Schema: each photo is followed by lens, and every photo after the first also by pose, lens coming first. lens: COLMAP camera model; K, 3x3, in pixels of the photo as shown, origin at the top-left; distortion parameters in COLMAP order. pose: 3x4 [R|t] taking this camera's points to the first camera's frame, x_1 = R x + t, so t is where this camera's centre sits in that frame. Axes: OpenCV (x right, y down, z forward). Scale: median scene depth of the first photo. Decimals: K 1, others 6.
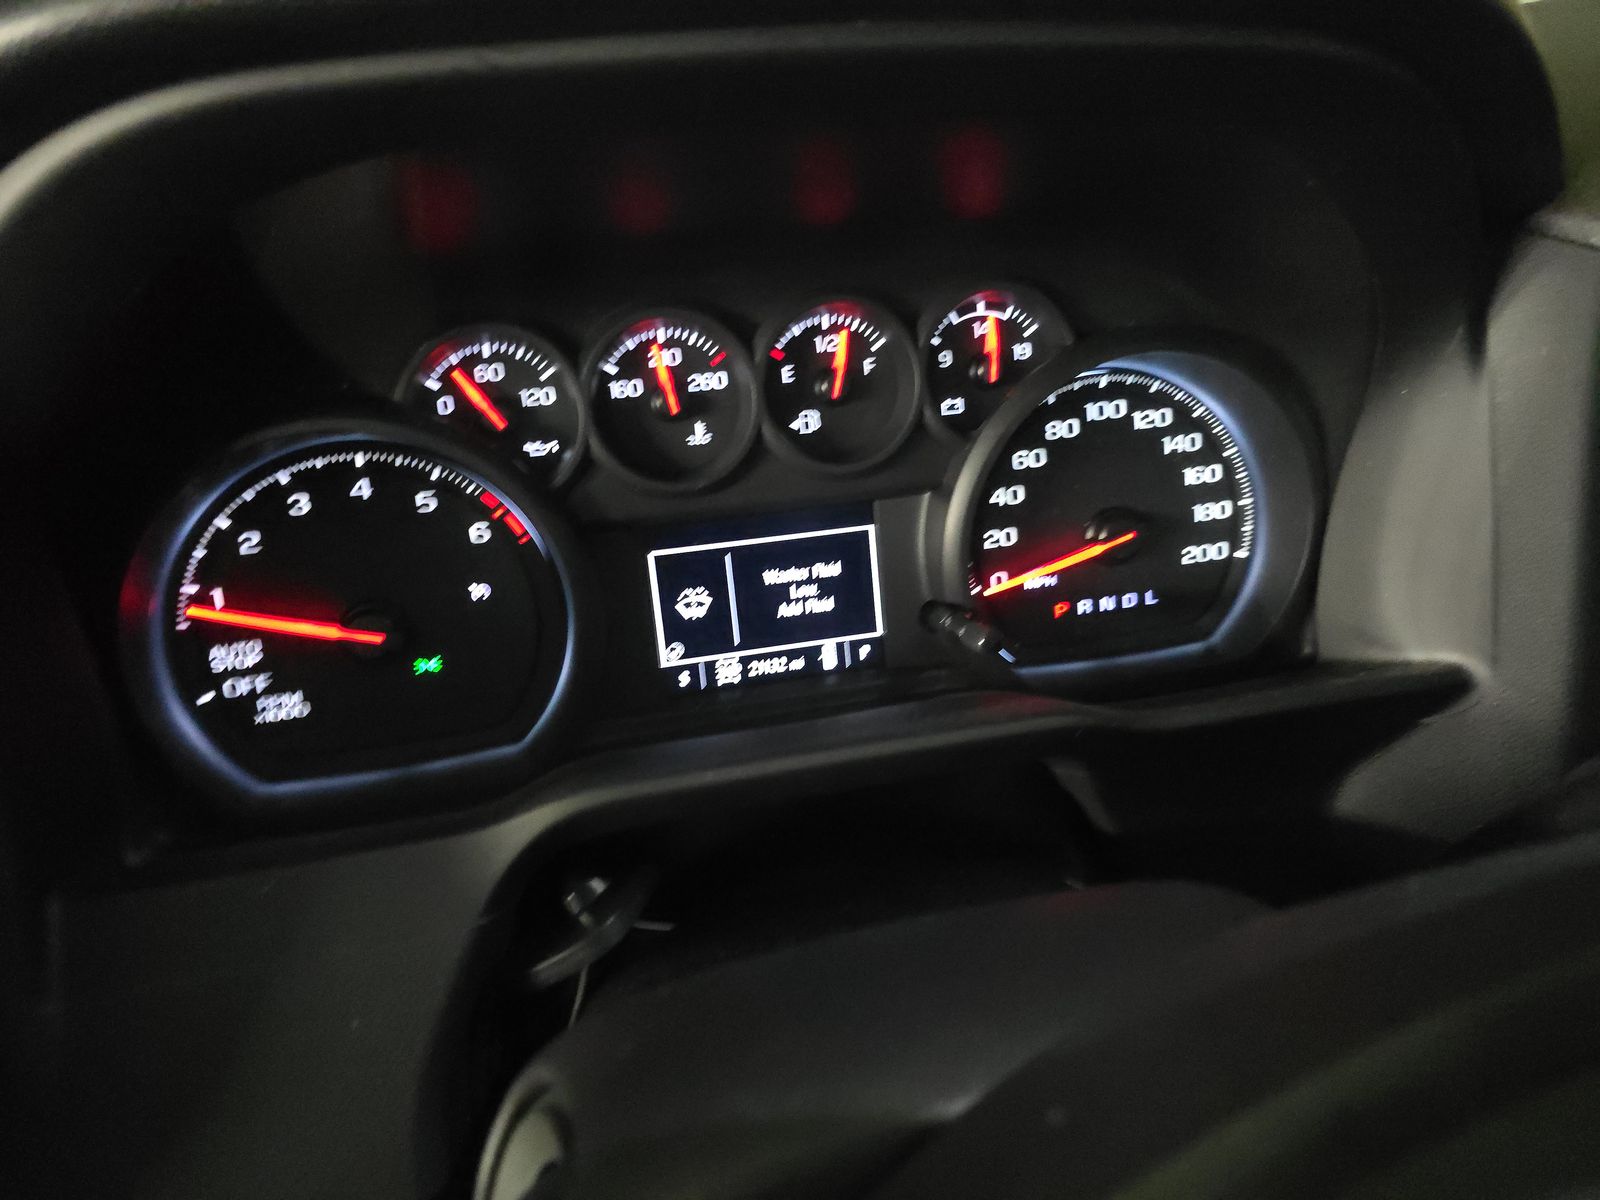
lens RADIAL K [[1103.1, 0, 790.0], [0, 1103.1, 599.3], [0, 0, 1]] dist [0.033485, -0.023660]
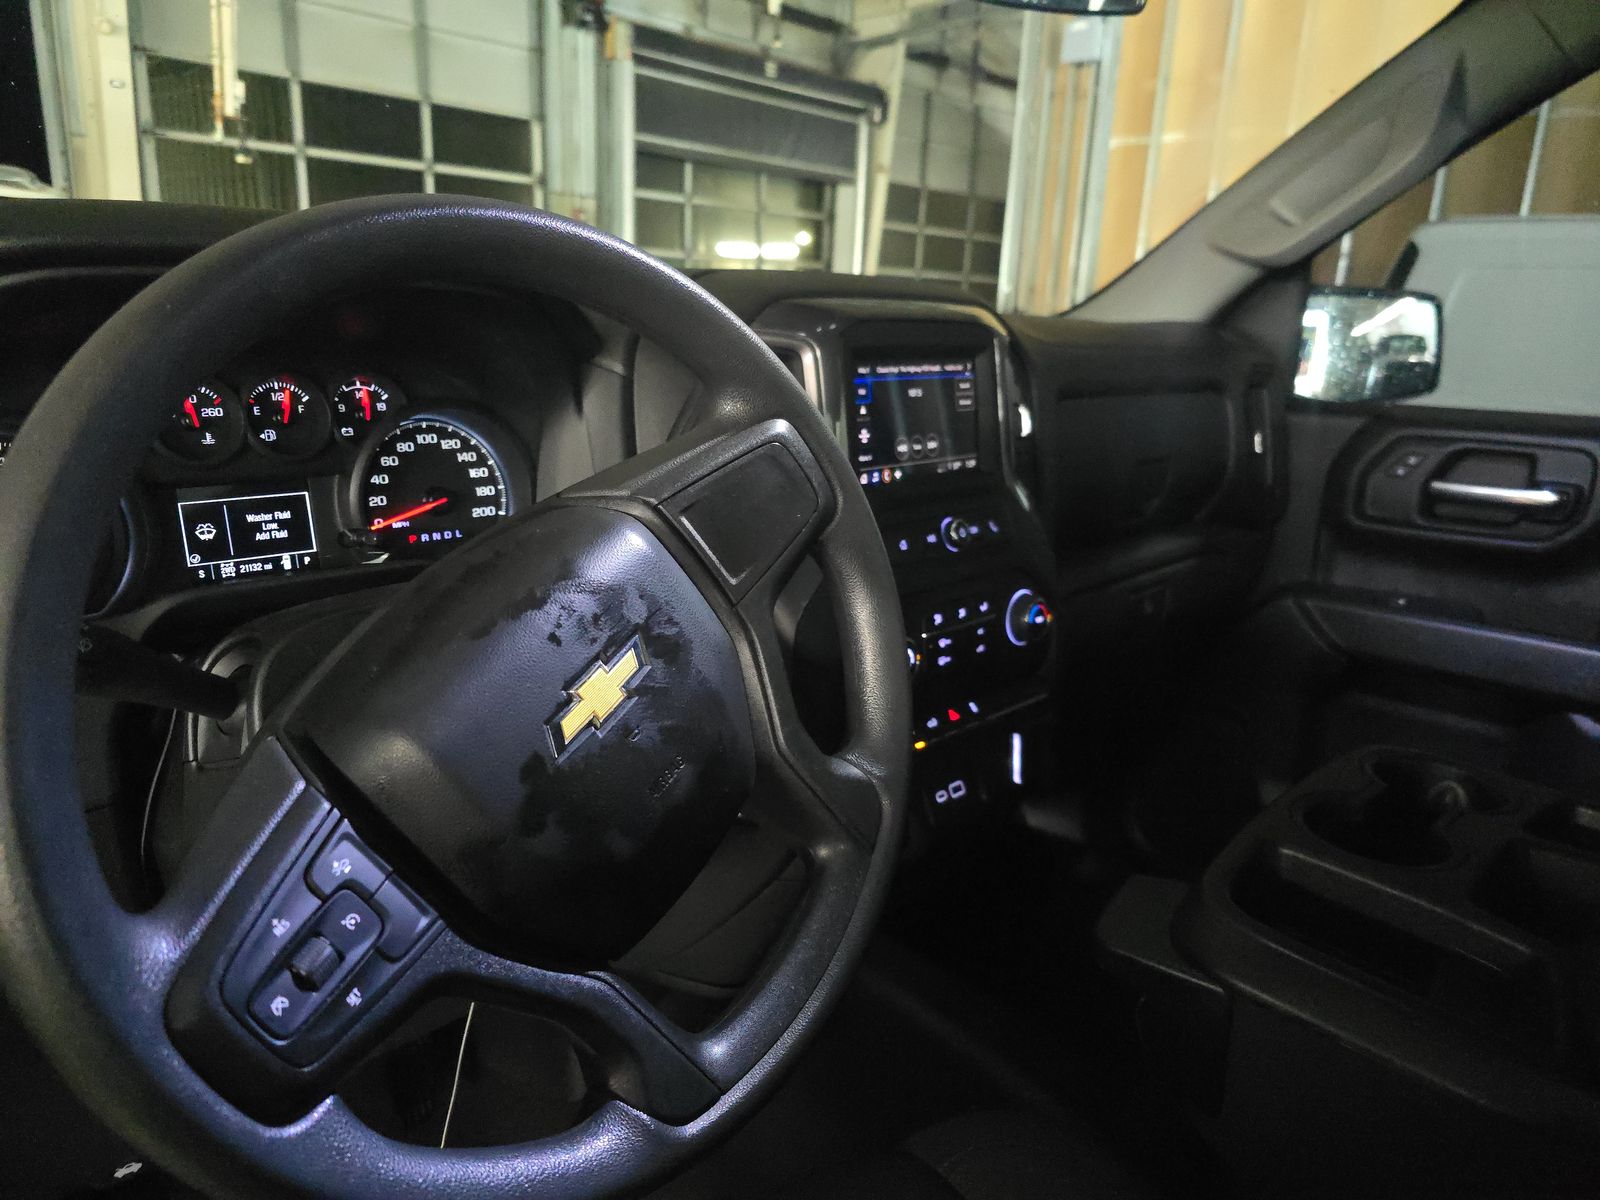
lens RADIAL K [[1103.1, 0, 792.3], [0, 1103.1, 592.8], [0, 0, 1]] dist [0.033485, -0.023660]
pose [[0.843194, -0.048110, 0.535452, -0.255389], [0.115518, 0.988937, -0.093055, 0.383420], [-0.525051, 0.140318, 0.839424, -1.038421]]
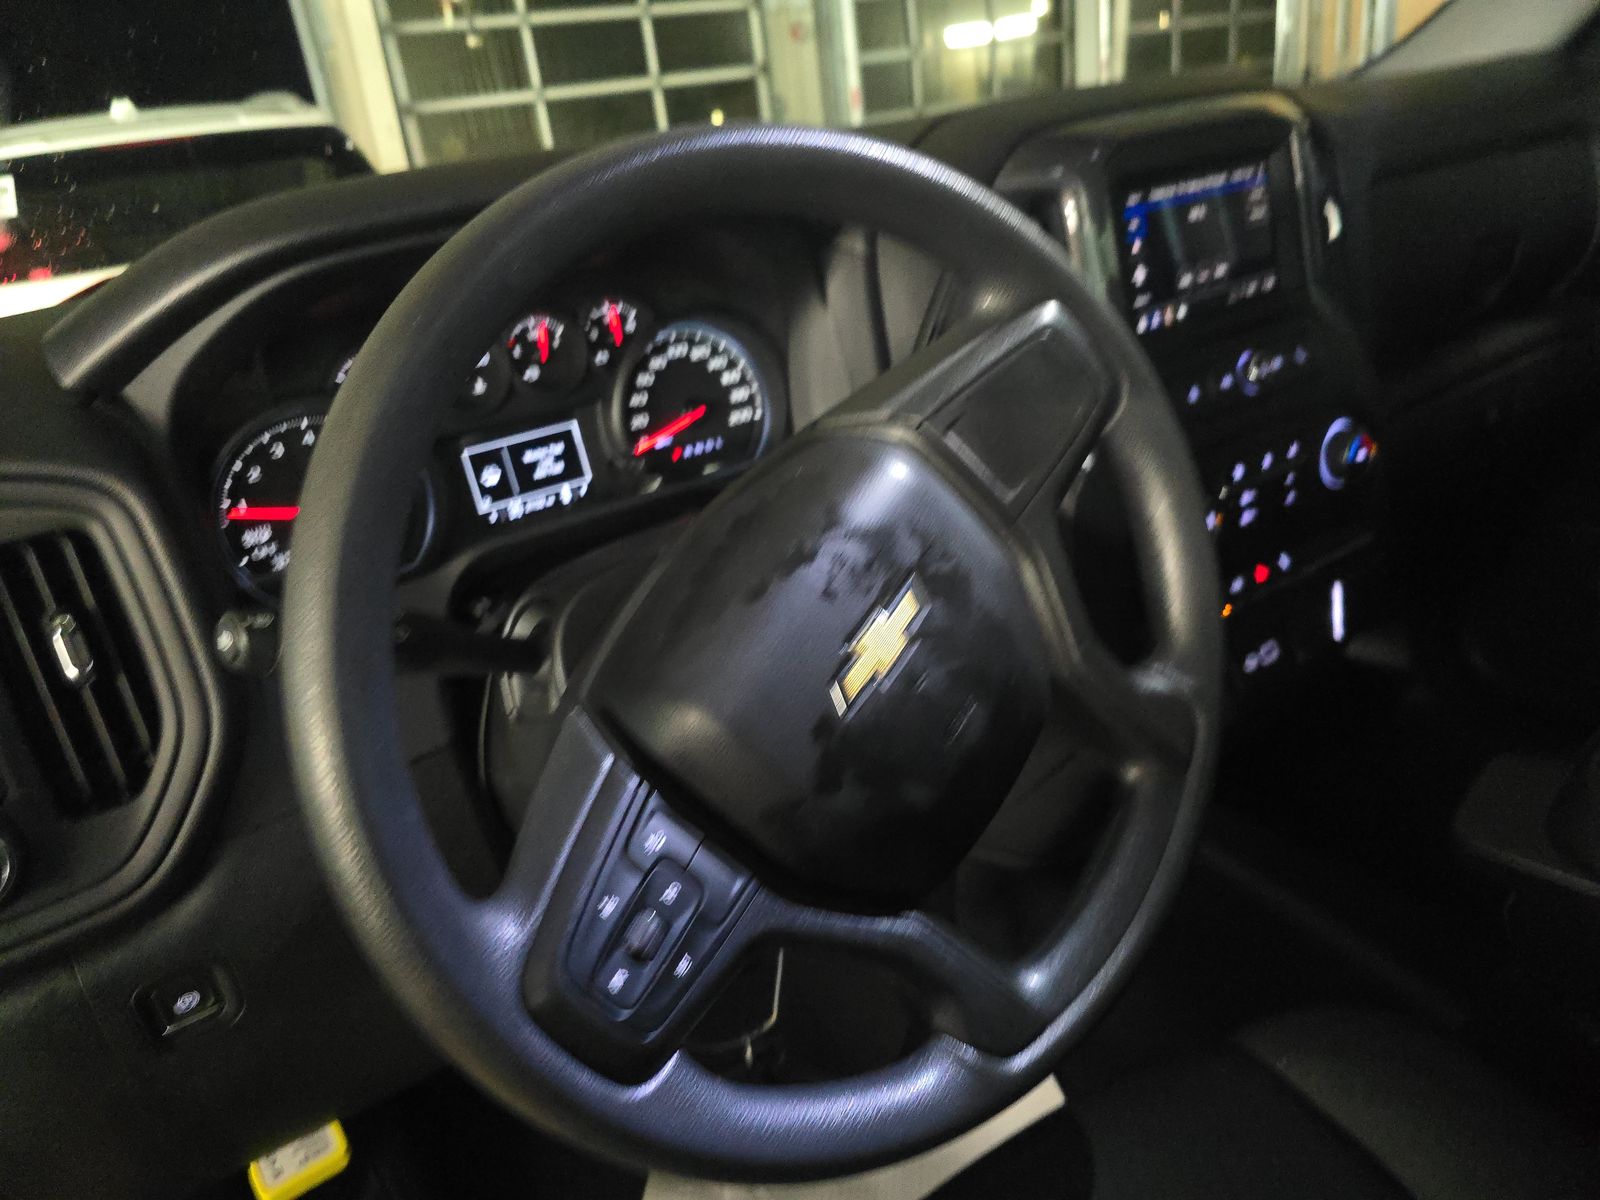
lens RADIAL K [[1103.1, 0, 792.8], [0, 1103.1, 607.0], [0, 0, 1]] dist [0.033485, -0.023660]
pose [[0.932016, -0.203493, 0.299895, -0.218601], [0.203464, 0.978570, 0.031678, 0.268894], [-0.299914, 0.031493, 0.953446, -0.977288]]
